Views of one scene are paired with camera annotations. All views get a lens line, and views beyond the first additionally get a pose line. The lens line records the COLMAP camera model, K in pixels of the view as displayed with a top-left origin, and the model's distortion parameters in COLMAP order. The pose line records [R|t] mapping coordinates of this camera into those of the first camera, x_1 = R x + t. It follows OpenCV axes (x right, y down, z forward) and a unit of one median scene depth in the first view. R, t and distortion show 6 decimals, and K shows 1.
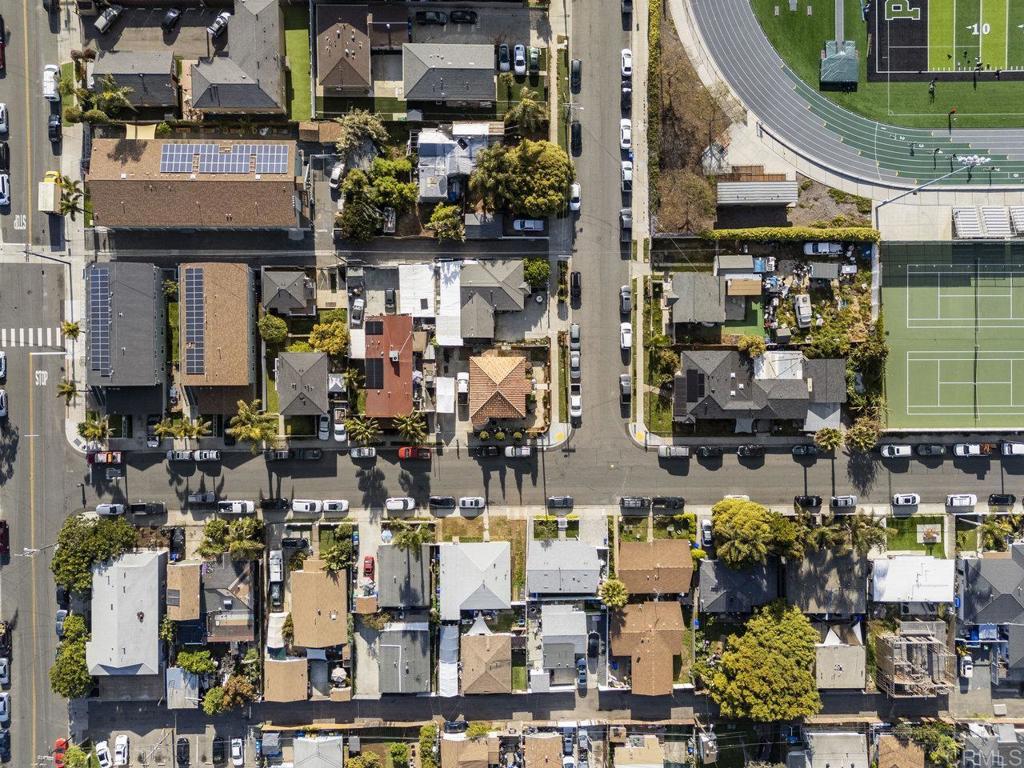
lens RADIAL K [[748.3, 0, 512.0], [0, 748.3, 384.0], [0, 0, 1]] dist [0.022979, -0.000014]
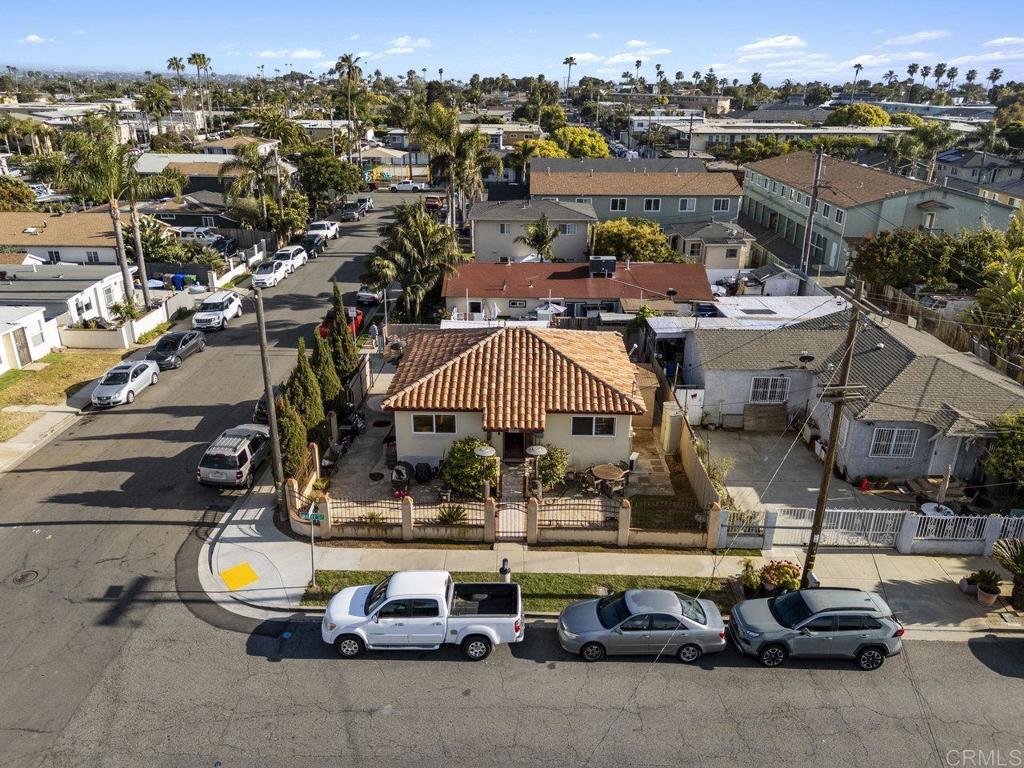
lens RADIAL K [[748.3, 0, 512.0], [0, 748.3, 384.0], [0, 0, 1]] dist [0.022979, -0.000014]
pose [[-0.027204, 0.357849, -0.933383, 0.221965], [-0.999121, -0.039531, 0.013964, 0.001846], [-0.031901, 0.932942, 0.358610, 0.897474]]
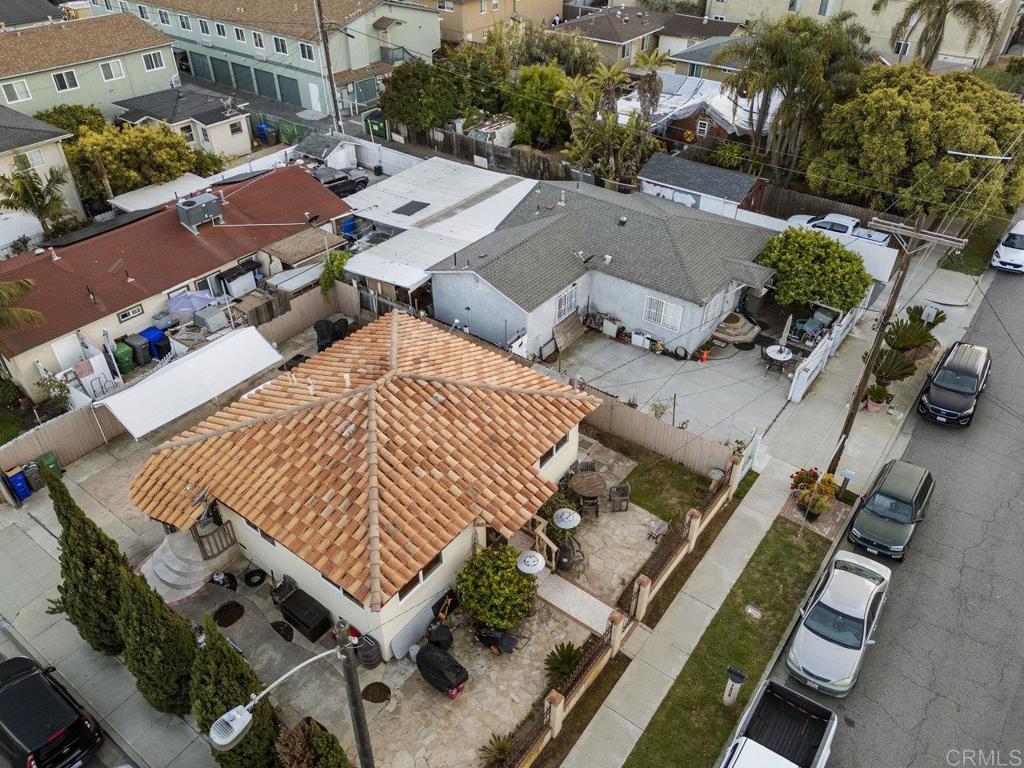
lens RADIAL K [[748.3, 0, 512.0], [0, 748.3, 384.0], [0, 0, 1]] dist [0.022979, -0.000014]
pose [[0.805353, 0.350272, -0.478242, 0.088124], [-0.592704, 0.461628, -0.660001, 0.103841], [-0.010410, 0.814990, 0.579382, 0.868128]]
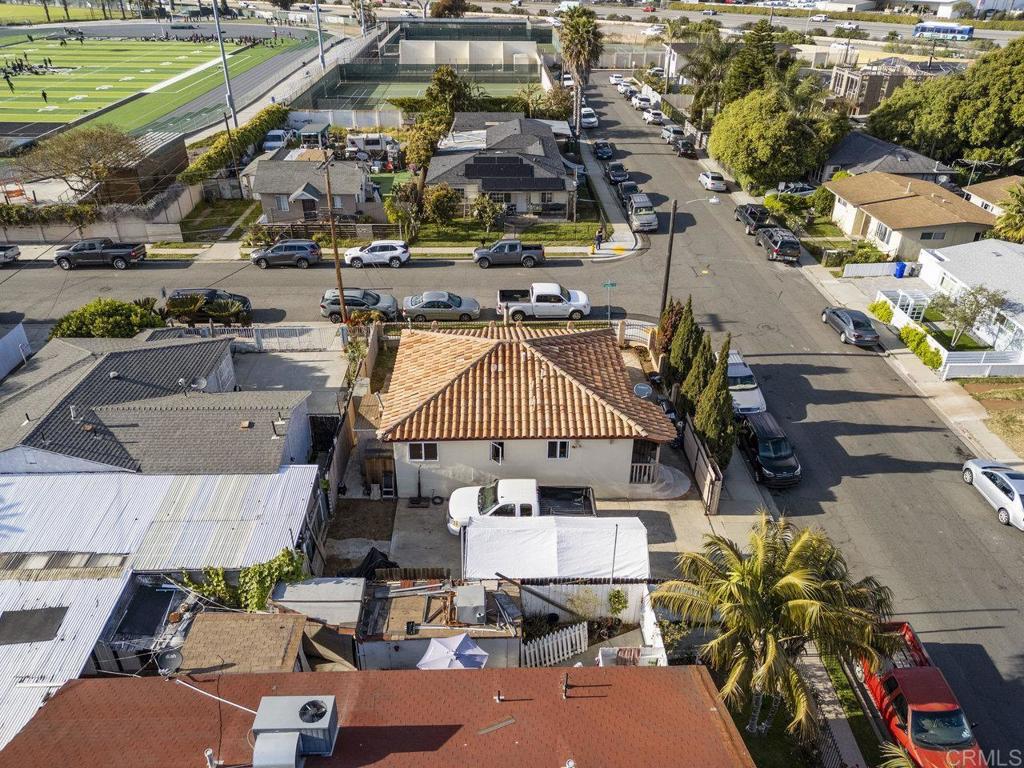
lens RADIAL K [[748.3, 0, 512.0], [0, 748.3, 384.0], [0, 0, 1]] dist [0.022979, -0.000014]
pose [[-0.024317, -0.523983, 0.851381, -0.234251], [0.999407, -0.033493, 0.007931, 0.003249], [0.024360, 0.851070, 0.524487, 0.854834]]
